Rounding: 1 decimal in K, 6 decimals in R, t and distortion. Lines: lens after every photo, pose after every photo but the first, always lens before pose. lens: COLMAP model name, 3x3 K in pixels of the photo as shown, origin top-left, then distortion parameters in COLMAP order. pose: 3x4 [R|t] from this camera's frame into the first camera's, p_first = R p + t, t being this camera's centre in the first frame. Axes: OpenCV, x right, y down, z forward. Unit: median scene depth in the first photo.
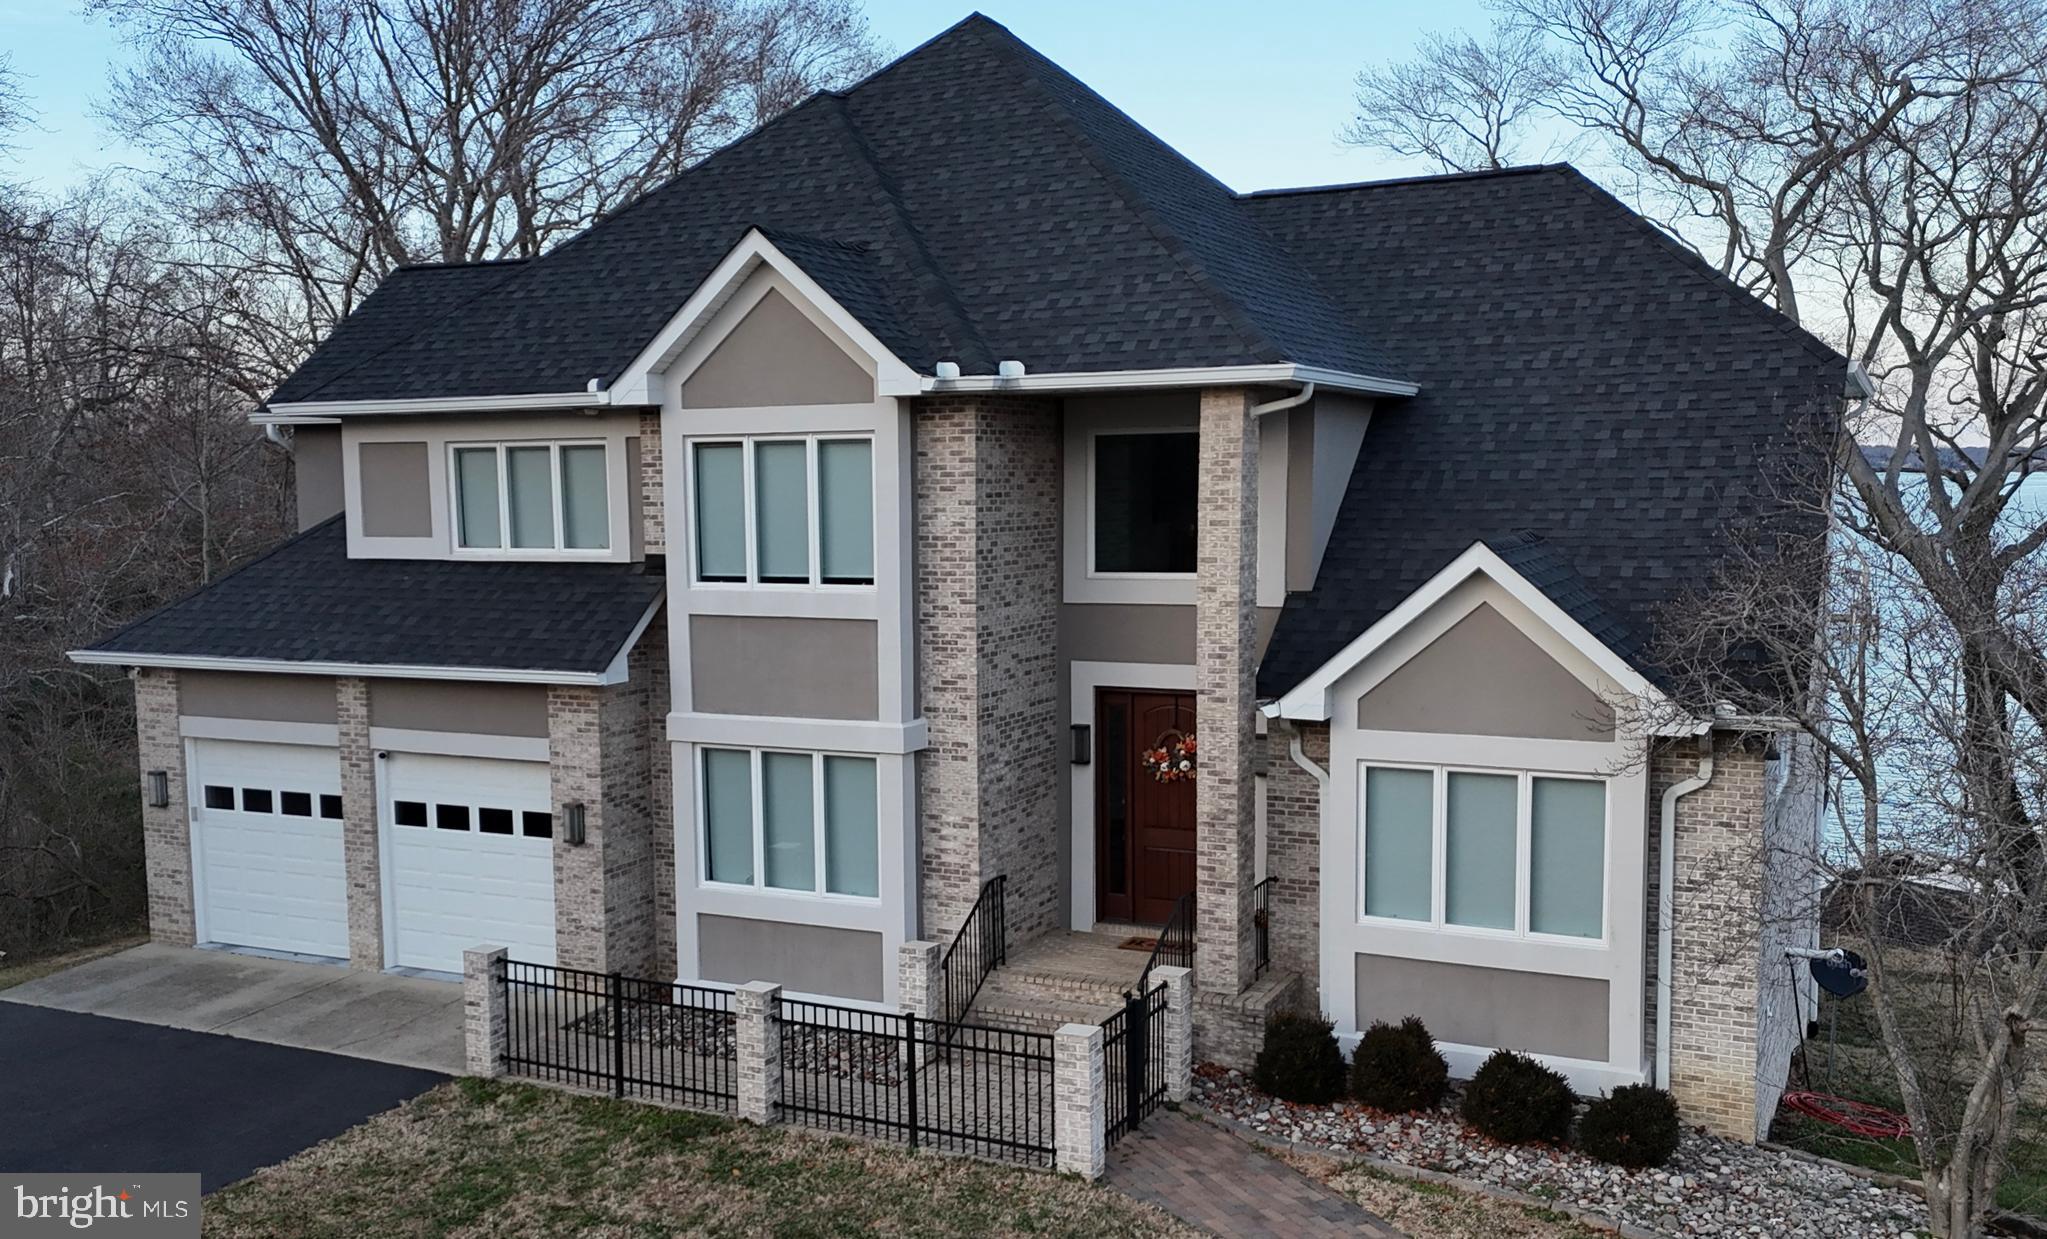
lens RADIAL K [[1856.6, 0, 929.2], [0, 1856.6, 703.5], [0, 0, 1]] dist [0.067066, 0.000000]
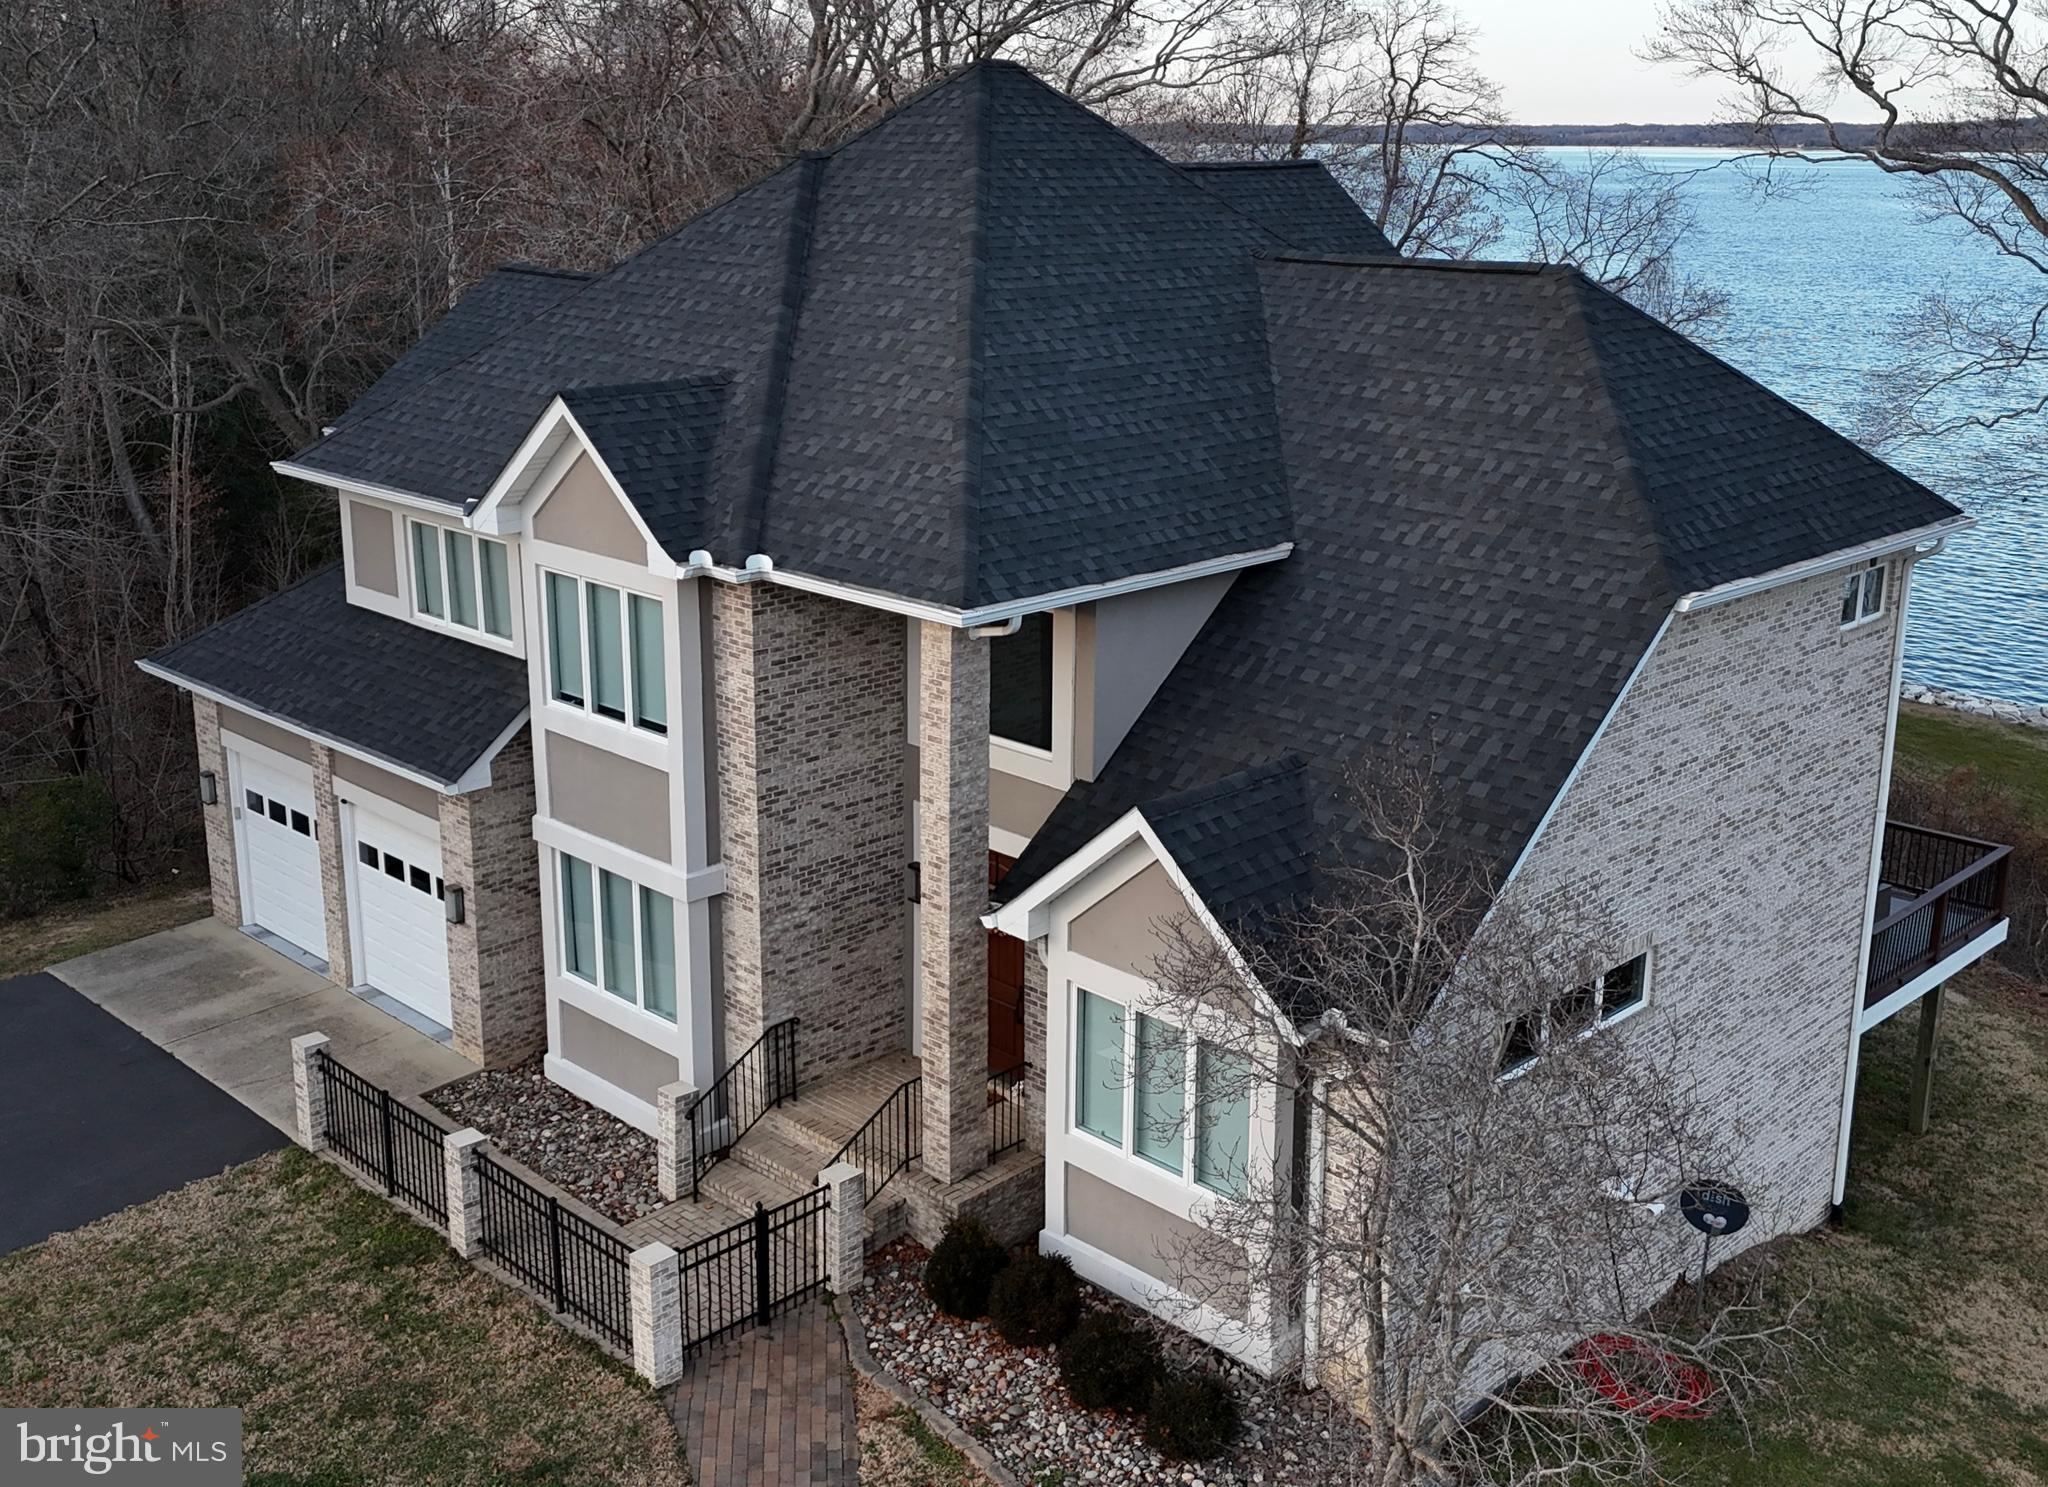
lens RADIAL K [[2051.4, 0, 1070.0], [0, 2051.4, 664.4], [0, 0, 1]] dist [0.041931, 0.000000]
pose [[0.960257, 0.093987, -0.262818, 0.470165], [-0.059198, 0.988759, 0.137302, -0.268725], [0.272769, -0.116287, 0.955026, -0.025549]]
